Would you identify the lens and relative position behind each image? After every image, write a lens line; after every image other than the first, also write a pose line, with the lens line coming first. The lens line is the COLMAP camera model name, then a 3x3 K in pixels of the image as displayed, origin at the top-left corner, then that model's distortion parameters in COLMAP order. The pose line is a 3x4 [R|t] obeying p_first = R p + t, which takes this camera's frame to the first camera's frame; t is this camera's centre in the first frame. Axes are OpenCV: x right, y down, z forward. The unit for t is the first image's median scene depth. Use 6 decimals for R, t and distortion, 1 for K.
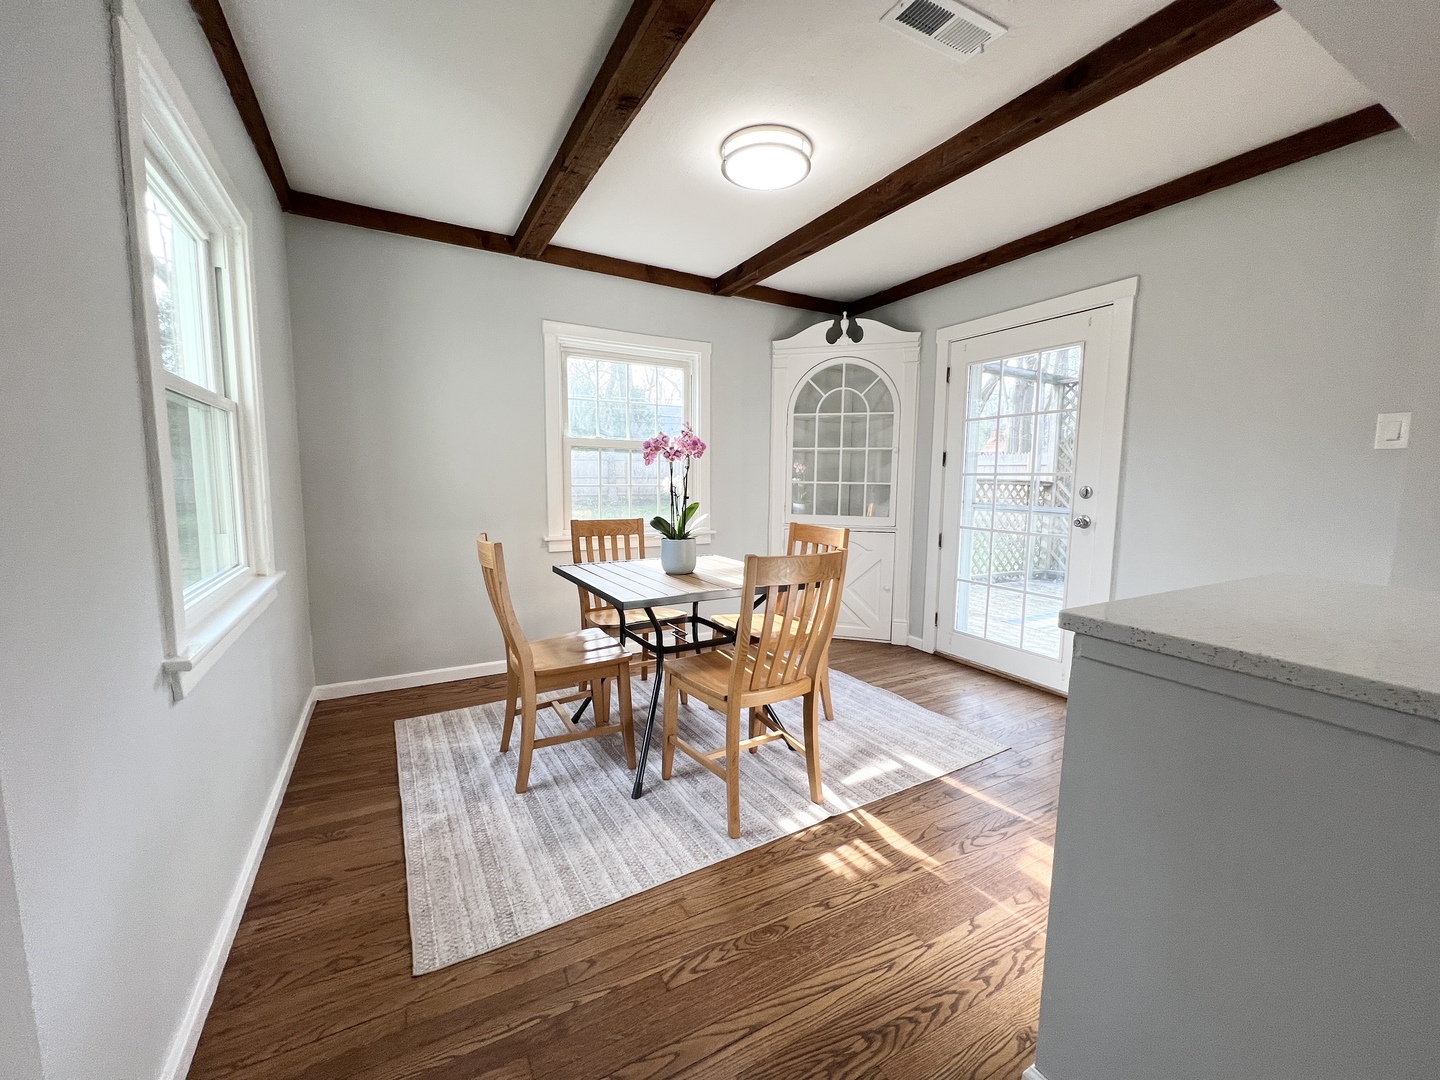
lens RADIAL K [[574.4, 0, 717.0], [0, 574.4, 538.5], [0, 0, 1]] dist [0.000082, 0.000287]
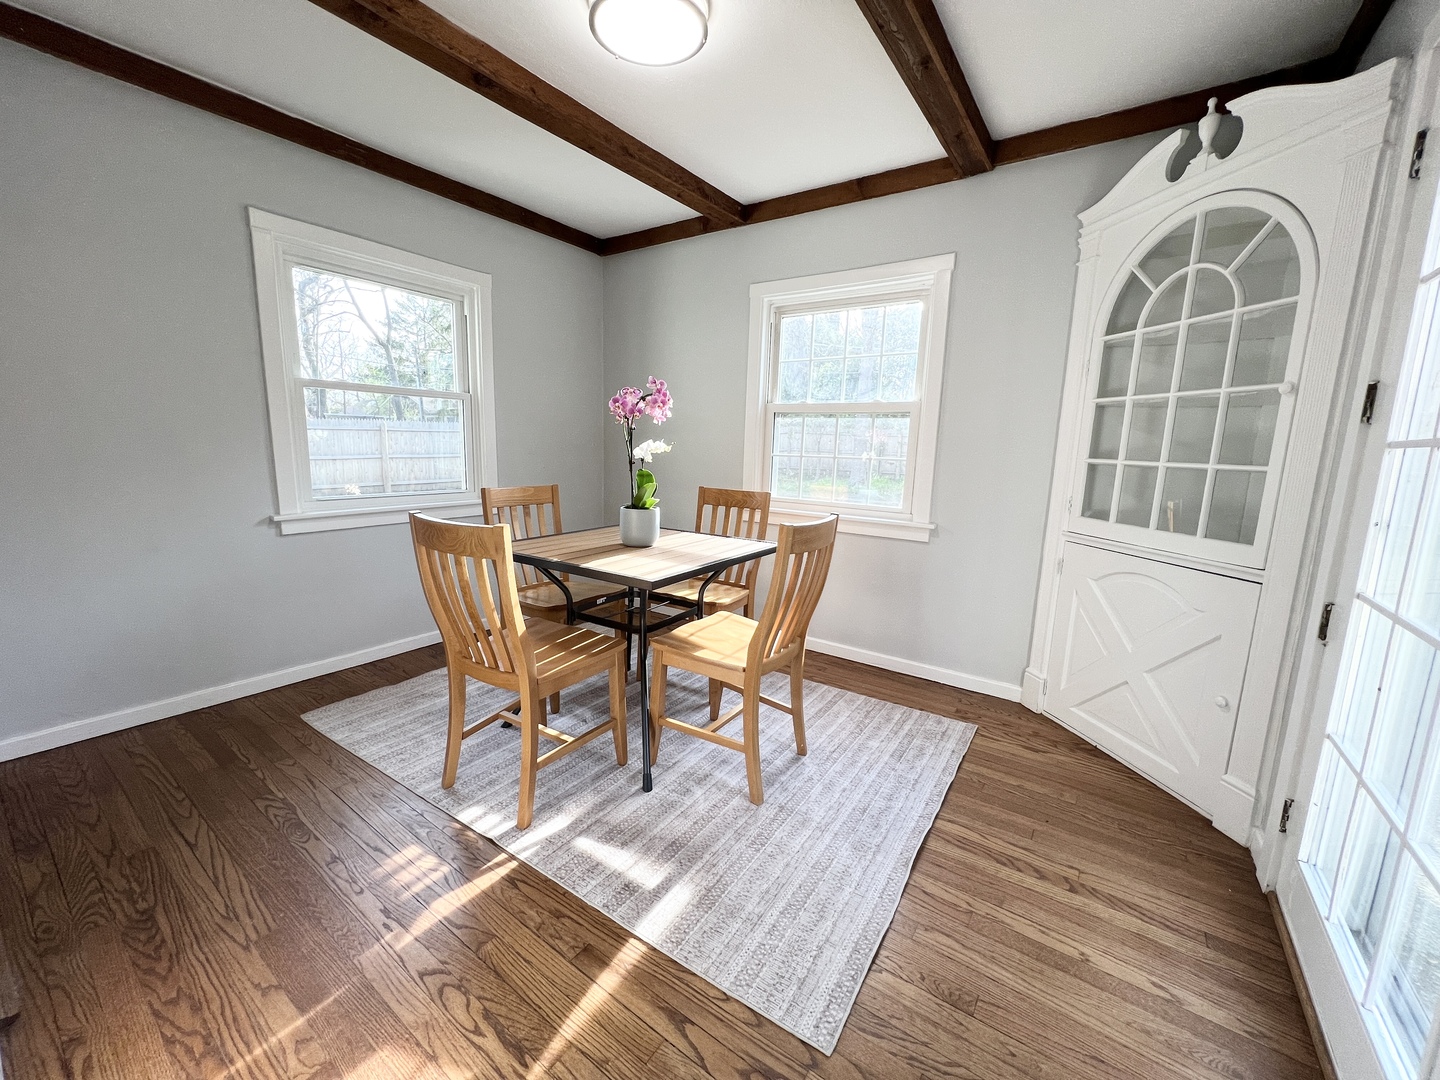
lens RADIAL K [[574.4, 0, 717.0], [0, 574.4, 538.5], [0, 0, 1]] dist [0.000082, 0.000287]
pose [[0.433615, 0.147984, -0.888864, 0.706524], [-0.121355, 0.987027, 0.105126, -0.054910], [0.892889, 0.062284, 0.445948, 0.615515]]
